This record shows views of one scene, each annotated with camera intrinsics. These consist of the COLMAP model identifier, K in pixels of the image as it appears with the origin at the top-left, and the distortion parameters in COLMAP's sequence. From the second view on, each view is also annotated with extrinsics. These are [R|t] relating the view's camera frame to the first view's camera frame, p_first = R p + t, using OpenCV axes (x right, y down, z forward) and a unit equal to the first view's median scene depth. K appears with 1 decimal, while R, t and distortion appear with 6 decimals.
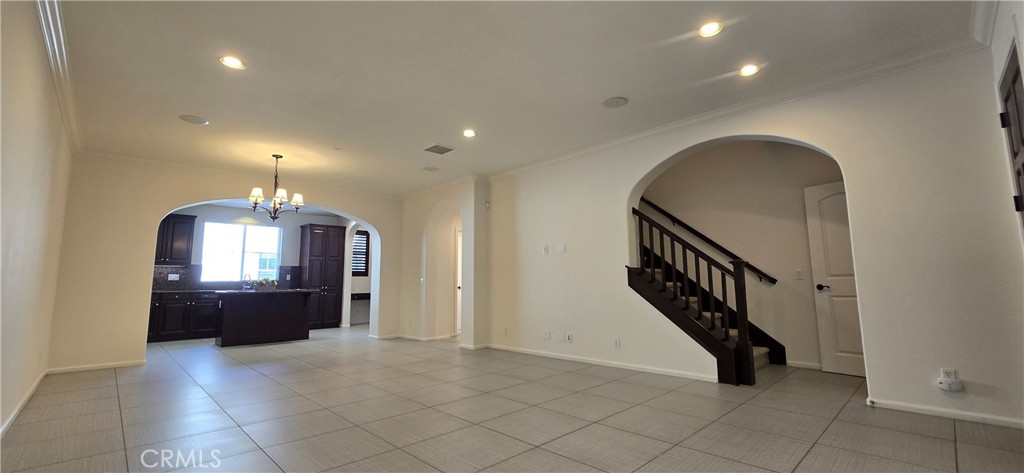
lens RADIAL K [[420.6, 0, 510.3], [0, 420.6, 227.6], [0, 0, 1]] dist [0.000357, -0.000227]
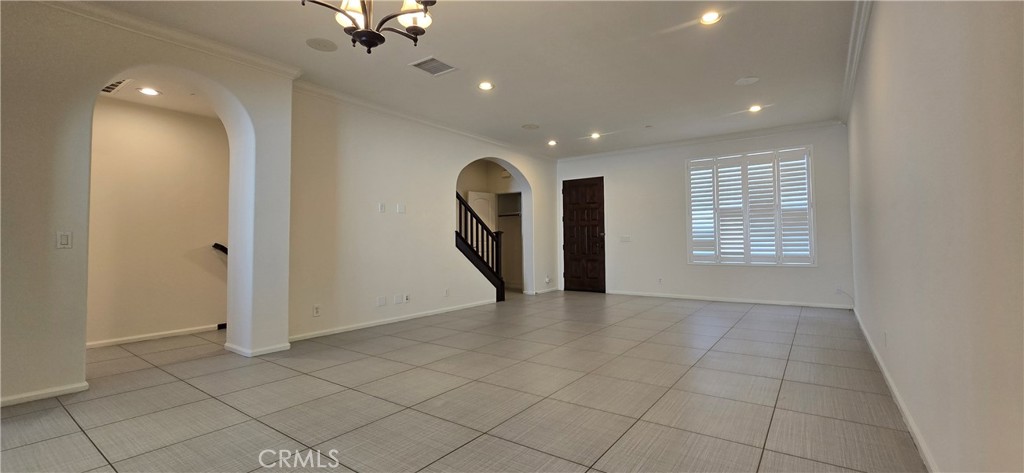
lens RADIAL K [[420.6, 0, 513.4], [0, 420.6, 240.8], [0, 0, 1]] dist [0.000357, -0.000227]
pose [[-0.171798, 0.018038, 0.984967, -1.024953], [-0.125723, 0.991255, -0.040081, 0.149455], [-0.977077, -0.130719, -0.168028, 1.051949]]
